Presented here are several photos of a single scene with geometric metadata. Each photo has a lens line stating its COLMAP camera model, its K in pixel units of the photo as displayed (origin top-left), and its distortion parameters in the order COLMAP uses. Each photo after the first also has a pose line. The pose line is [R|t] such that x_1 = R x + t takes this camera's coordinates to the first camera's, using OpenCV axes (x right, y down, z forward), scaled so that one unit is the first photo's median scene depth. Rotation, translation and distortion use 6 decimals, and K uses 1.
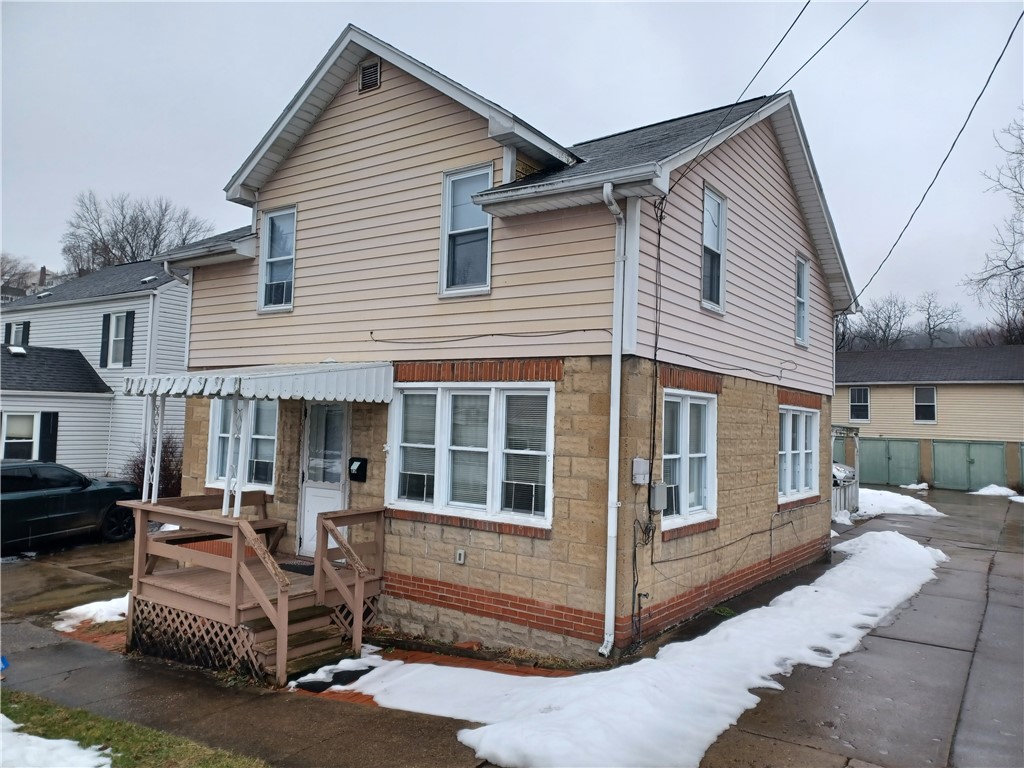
lens RADIAL K [[750.9, 0, 512.0], [0, 750.9, 384.0], [0, 0, 1]] dist [0.089029, 0.000695]
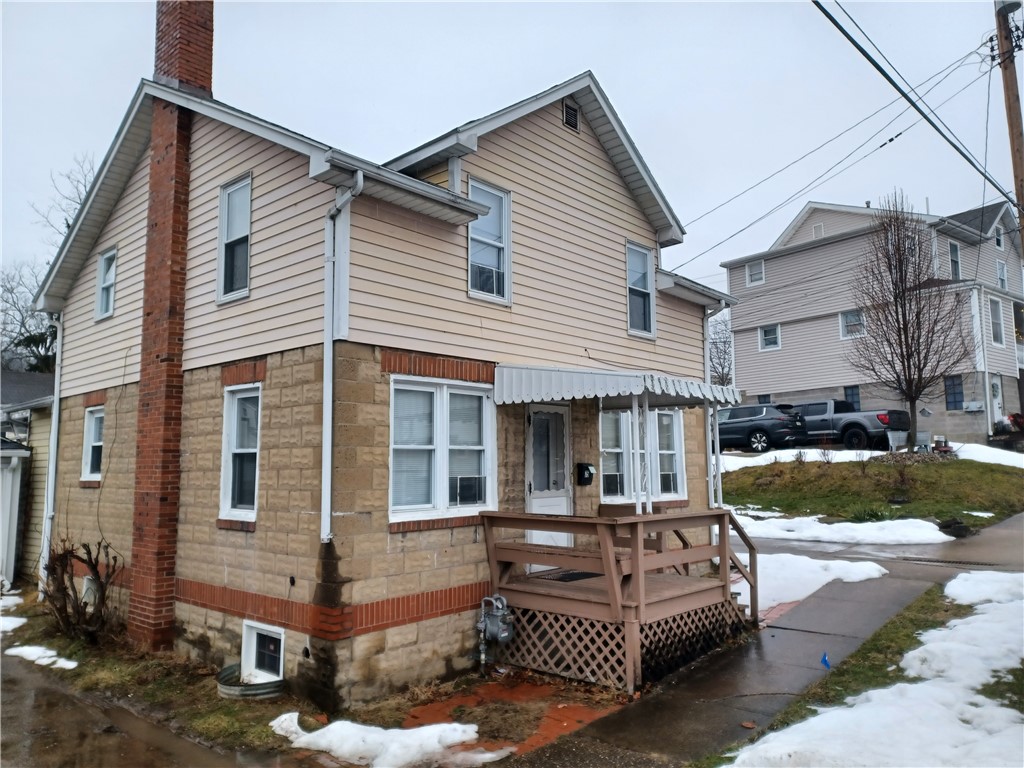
lens RADIAL K [[724.0, 0, 506.9], [0, 724.0, 387.0], [0, 0, 1]] dist [0.029034, 0.003242]
pose [[0.116492, 0.069776, 0.990738, -1.229978], [-0.047006, 0.996799, -0.064676, 0.059803], [-0.992079, -0.039036, 0.119399, 0.967447]]
